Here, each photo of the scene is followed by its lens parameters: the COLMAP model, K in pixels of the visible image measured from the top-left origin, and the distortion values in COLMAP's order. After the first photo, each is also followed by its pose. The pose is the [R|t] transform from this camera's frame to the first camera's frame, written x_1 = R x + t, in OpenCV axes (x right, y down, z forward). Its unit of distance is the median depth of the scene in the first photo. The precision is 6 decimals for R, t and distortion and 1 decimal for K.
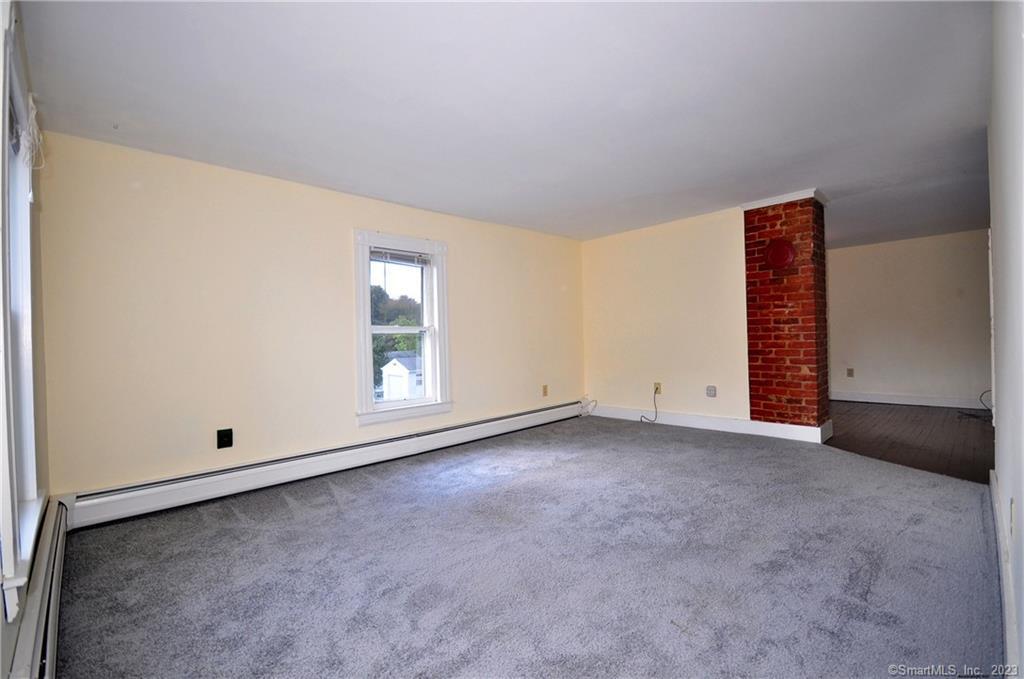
lens RADIAL K [[453.5, 0, 518.4], [0, 453.5, 341.0], [0, 0, 1]] dist [-0.000817, 0.000136]
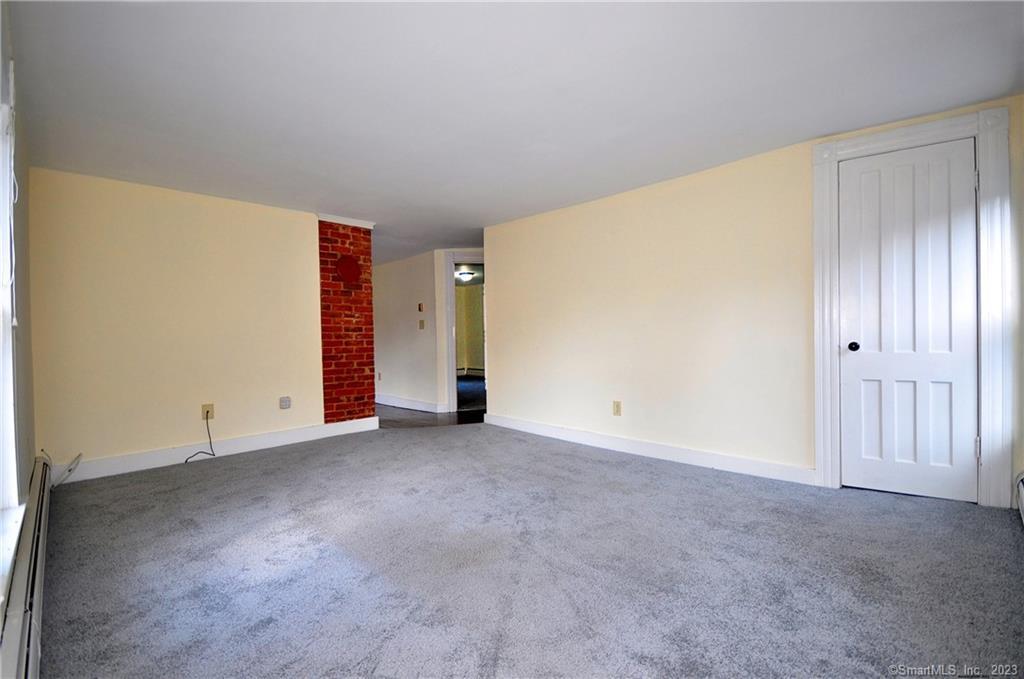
lens RADIAL K [[453.5, 0, 518.4], [0, 453.5, 341.0], [0, 0, 1]] dist [-0.000817, 0.000136]
pose [[-0.016211, 0.015116, 0.999754, -0.547552], [0.022480, 0.999638, -0.014749, 0.011549], [-0.999616, 0.022236, -0.016545, 0.592898]]
